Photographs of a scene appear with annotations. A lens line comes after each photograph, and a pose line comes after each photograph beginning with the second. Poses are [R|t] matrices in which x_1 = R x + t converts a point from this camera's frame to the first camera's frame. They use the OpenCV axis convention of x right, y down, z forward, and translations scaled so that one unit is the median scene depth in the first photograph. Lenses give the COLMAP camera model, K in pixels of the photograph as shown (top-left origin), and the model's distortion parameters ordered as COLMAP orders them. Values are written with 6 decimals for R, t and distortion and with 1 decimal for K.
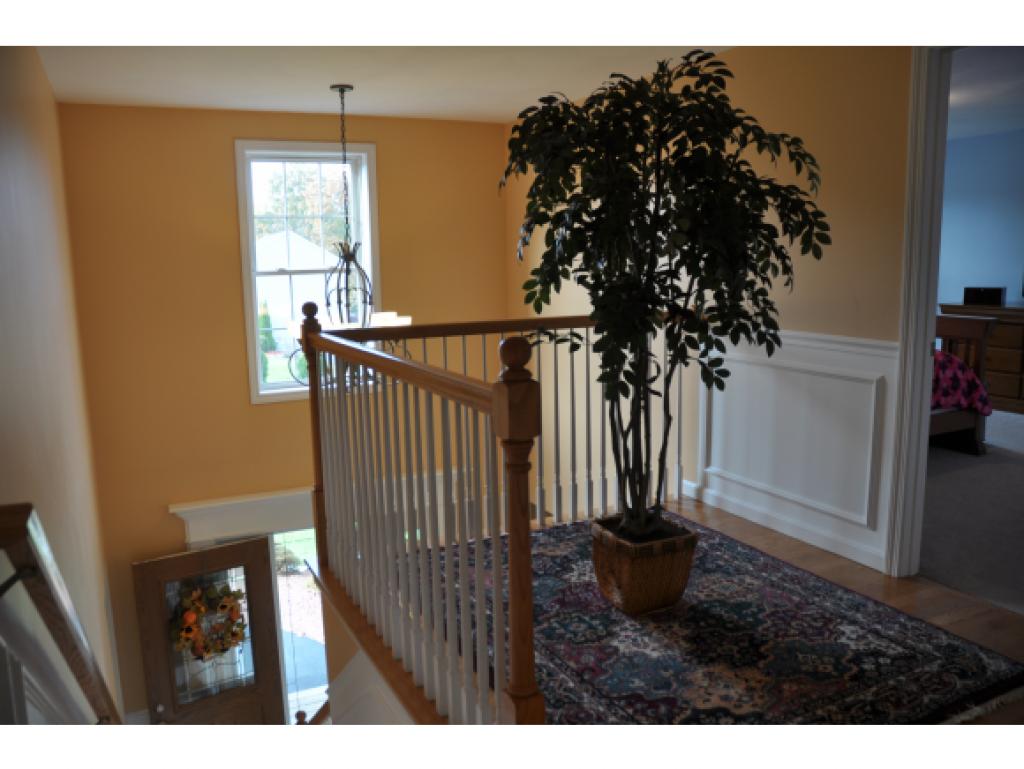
lens RADIAL K [[830.1, 0, 515.0], [0, 830.1, 382.8], [0, 0, 1]] dist [-0.101397, 0.041468]
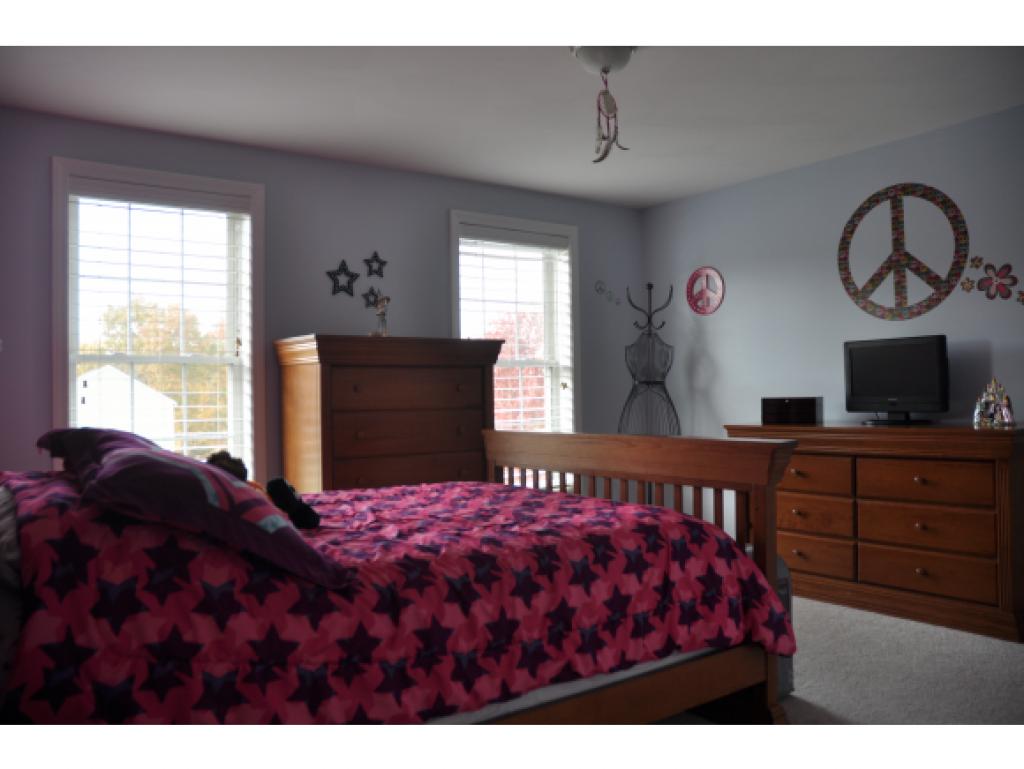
lens RADIAL K [[830.1, 0, 511.9], [0, 830.1, 388.1], [0, 0, 1]] dist [-0.101397, 0.041468]
pose [[0.986469, 0.000764, 0.163946, 0.361627], [0.025801, 0.986805, -0.159847, -0.038549], [-0.161905, 0.161914, 0.973432, 0.560825]]
